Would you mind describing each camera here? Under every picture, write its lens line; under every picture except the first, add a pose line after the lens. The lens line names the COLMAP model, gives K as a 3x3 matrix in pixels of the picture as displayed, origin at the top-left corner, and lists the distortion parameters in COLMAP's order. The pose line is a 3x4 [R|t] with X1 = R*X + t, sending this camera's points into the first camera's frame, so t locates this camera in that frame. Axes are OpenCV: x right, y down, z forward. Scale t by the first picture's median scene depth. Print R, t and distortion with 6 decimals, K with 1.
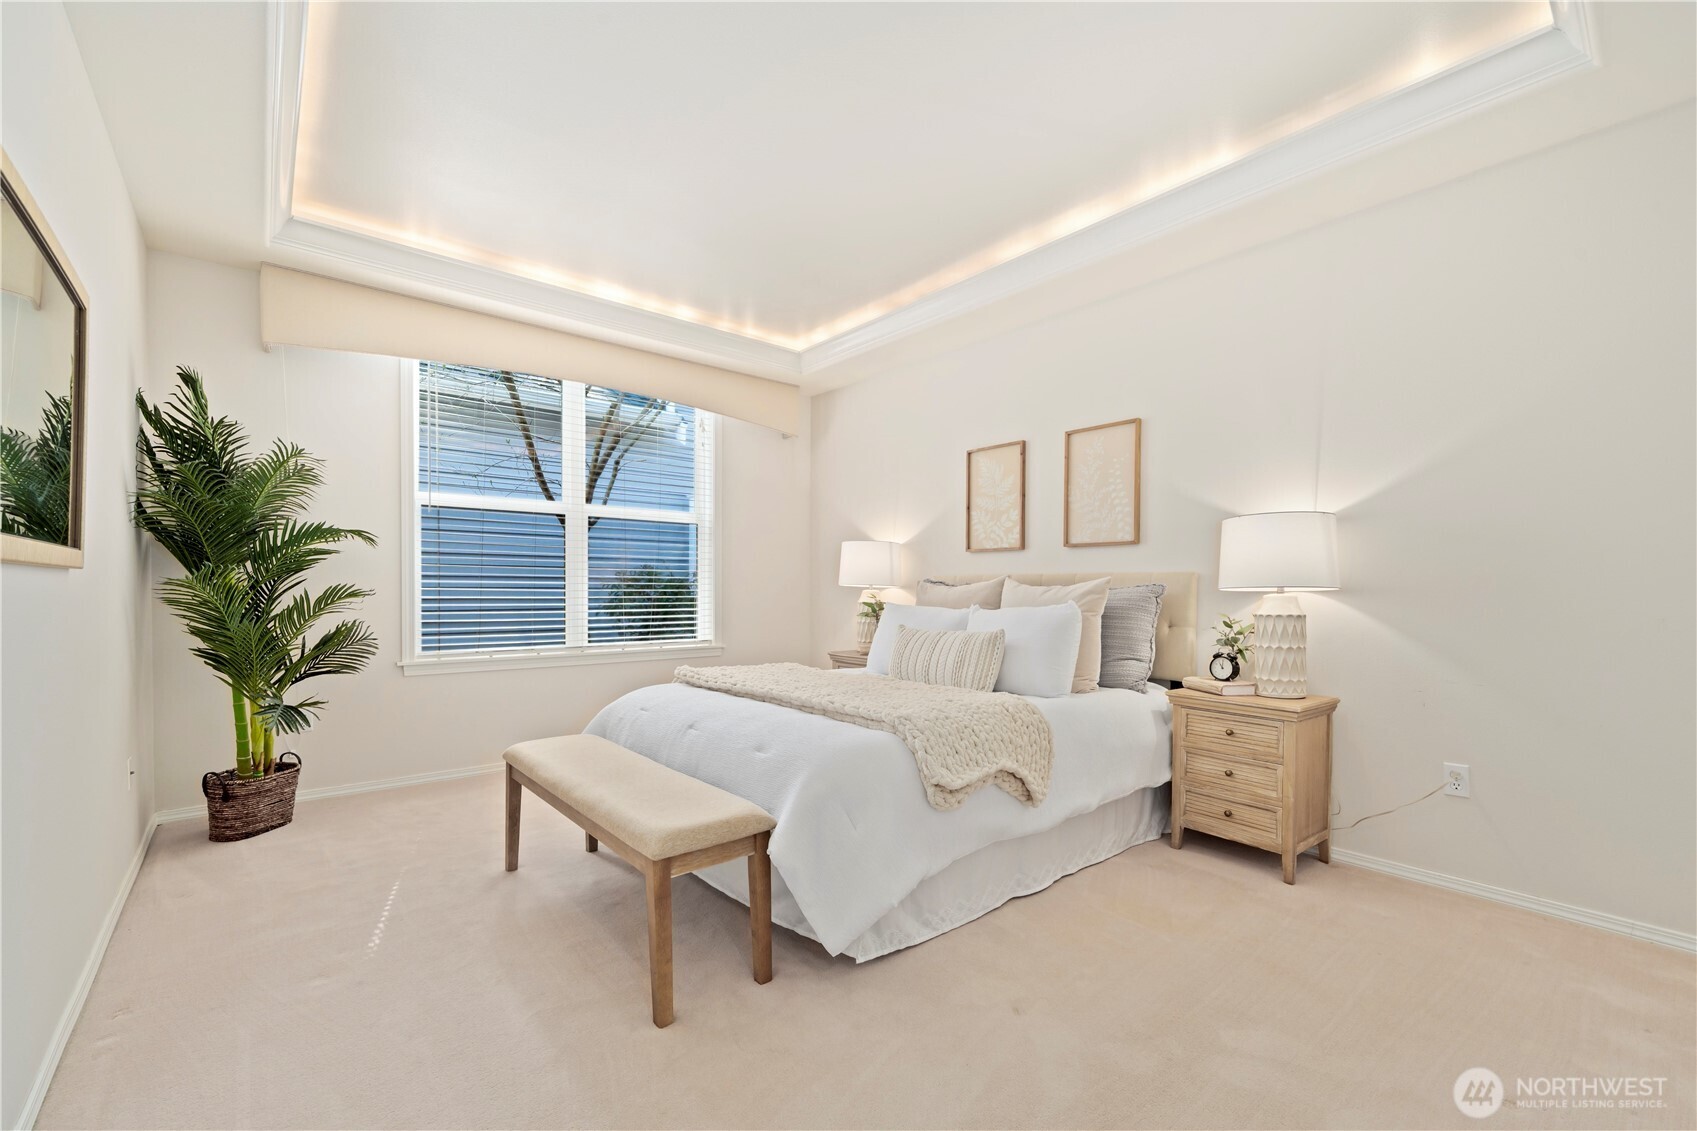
lens RADIAL K [[718.1, 0, 845.7], [0, 718.1, 595.9], [0, 0, 1]] dist [0.000062, 0.000009]
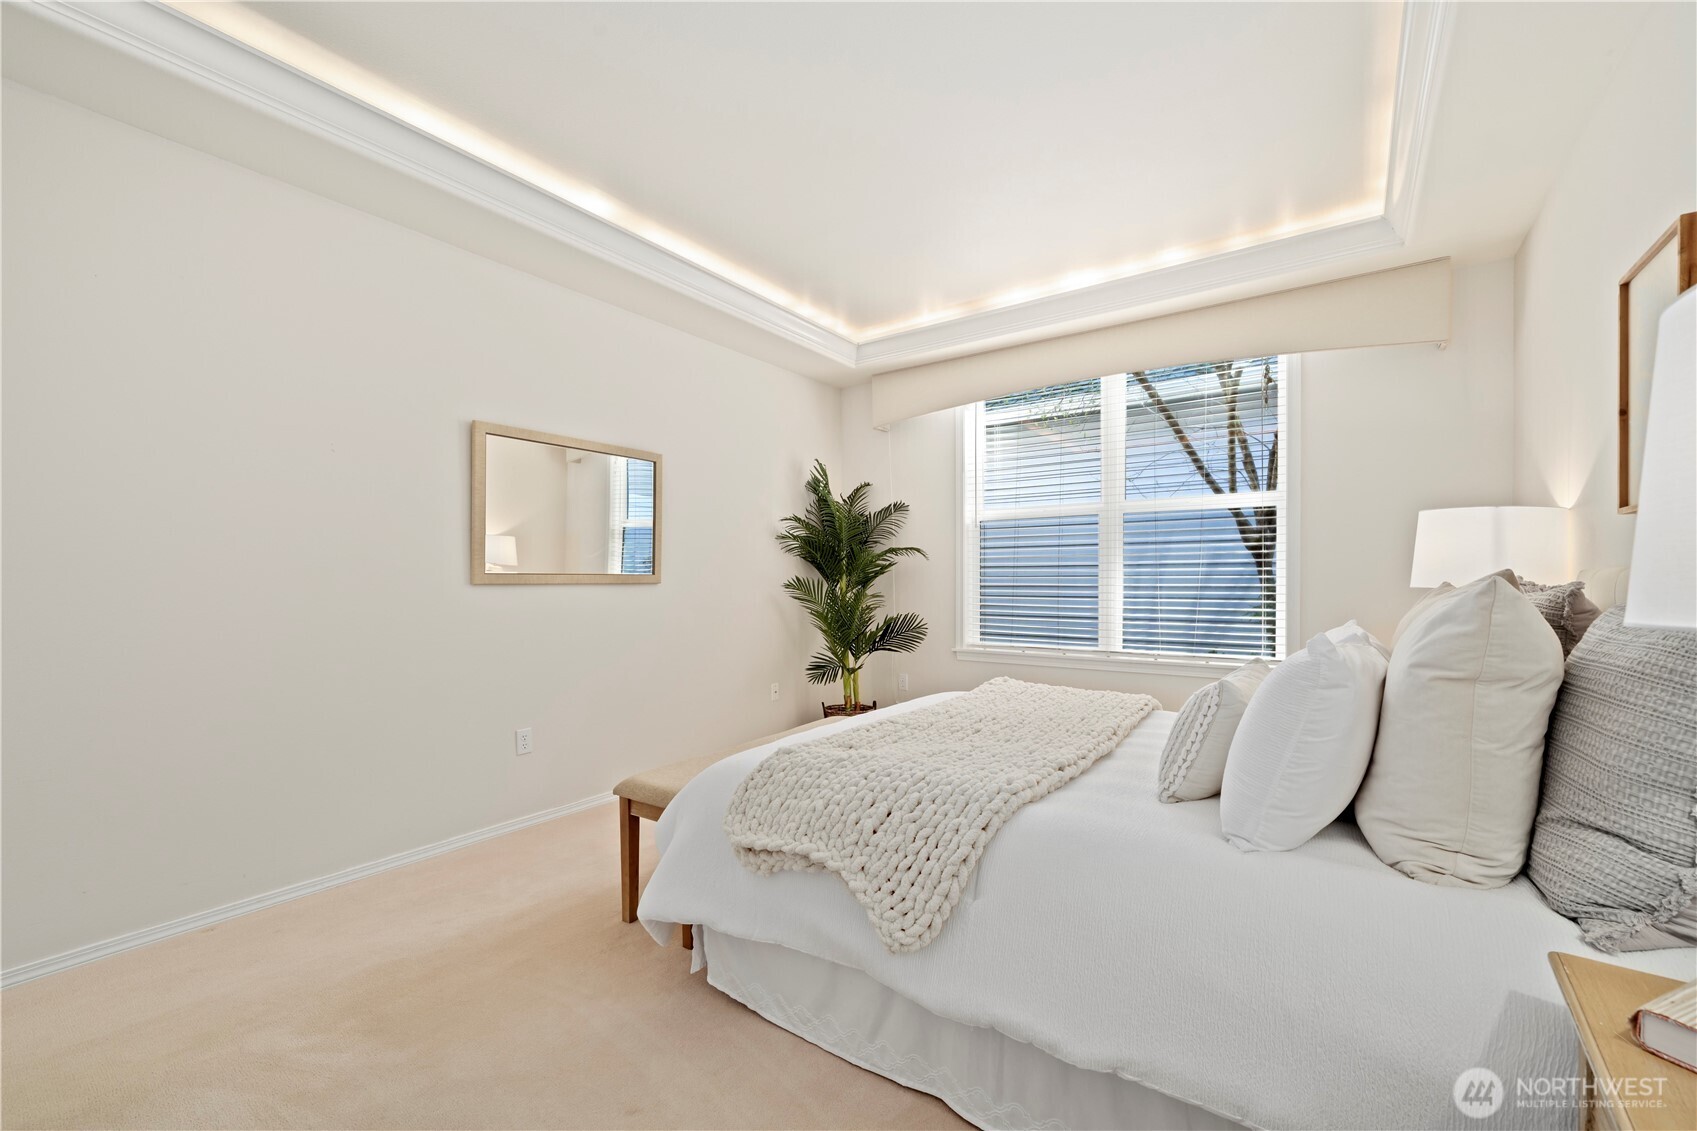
lens RADIAL K [[698.3, 0, 825.5], [0, 698.3, 573.9], [0, 0, 1]] dist [-0.001432, -0.000130]
pose [[0.233637, -0.018965, -0.972139, 0.613913], [-0.010884, 0.999696, -0.022118, -0.010114], [0.972263, 0.015748, 0.233359, 0.584281]]
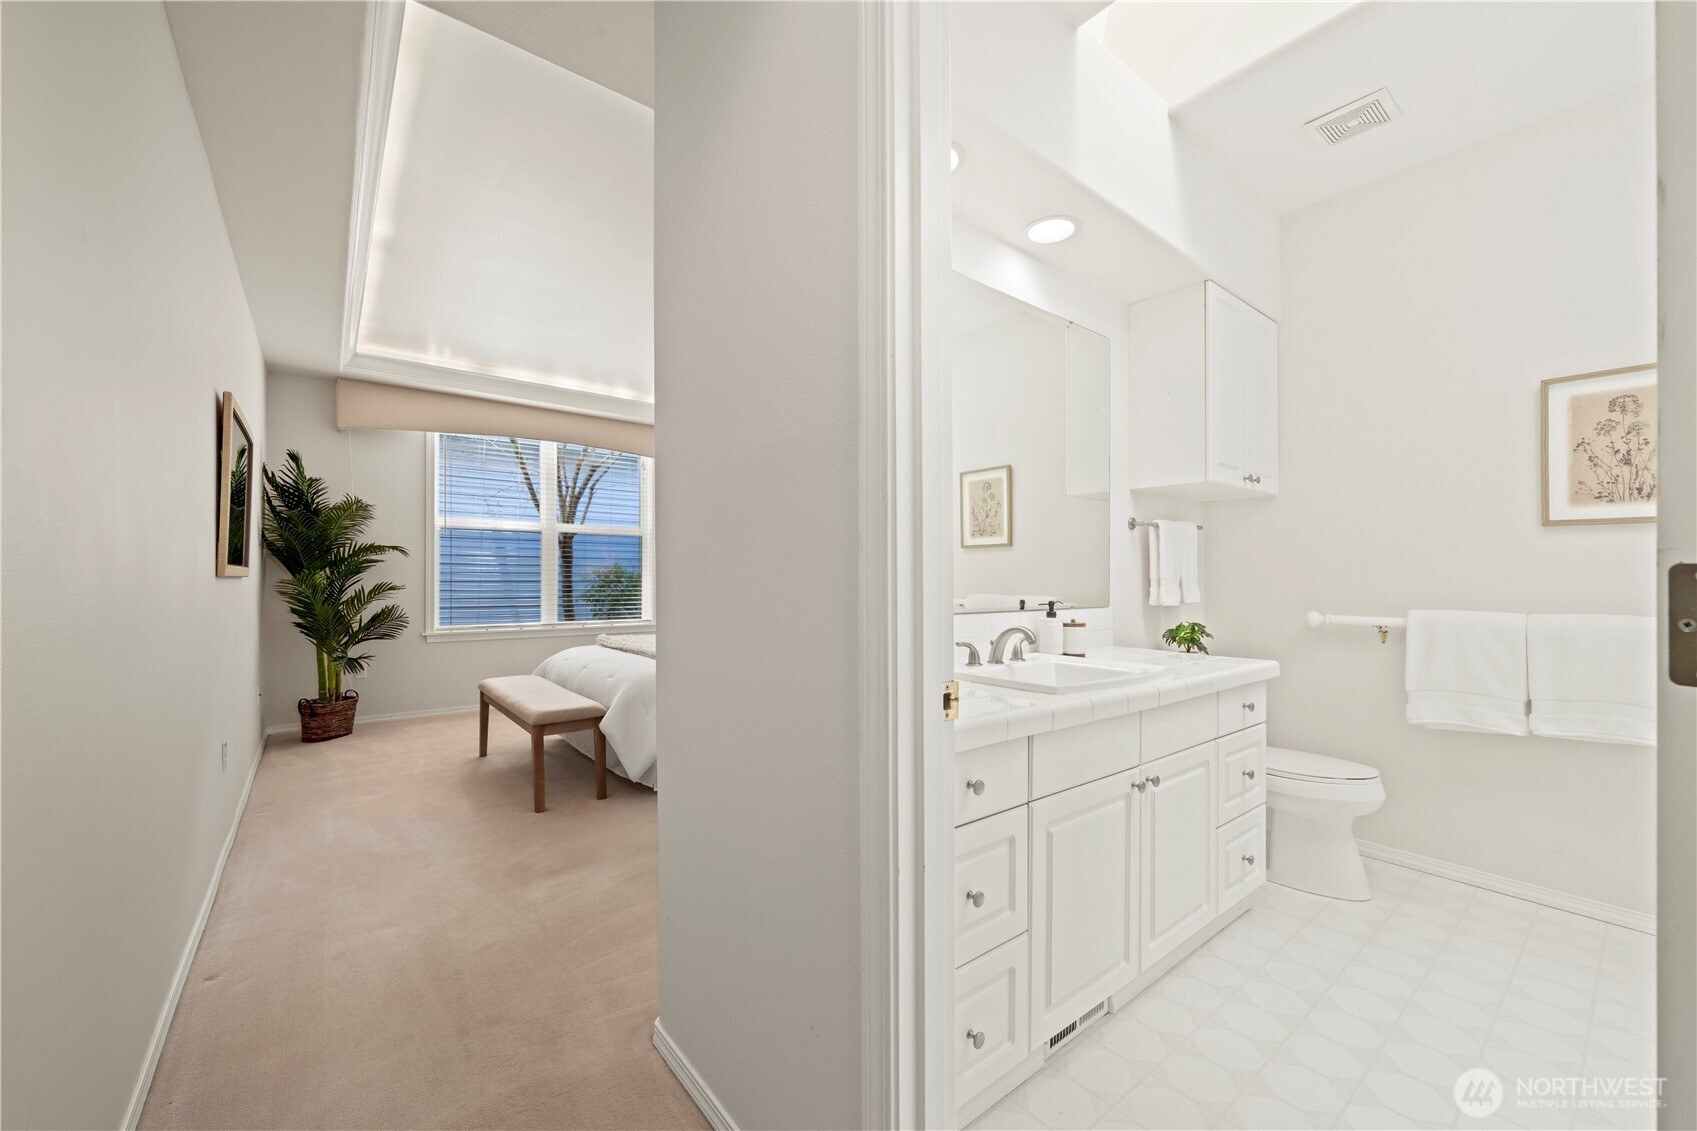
lens RADIAL K [[663.6, 0, 842.0], [0, 663.6, 572.7], [0, 0, 1]] dist [-0.001886, -0.000207]
pose [[0.999753, -0.001445, -0.022156, 0.334153], [0.001048, 0.999839, -0.017910, -0.009106], [0.022178, 0.017882, 0.999594, -0.433553]]
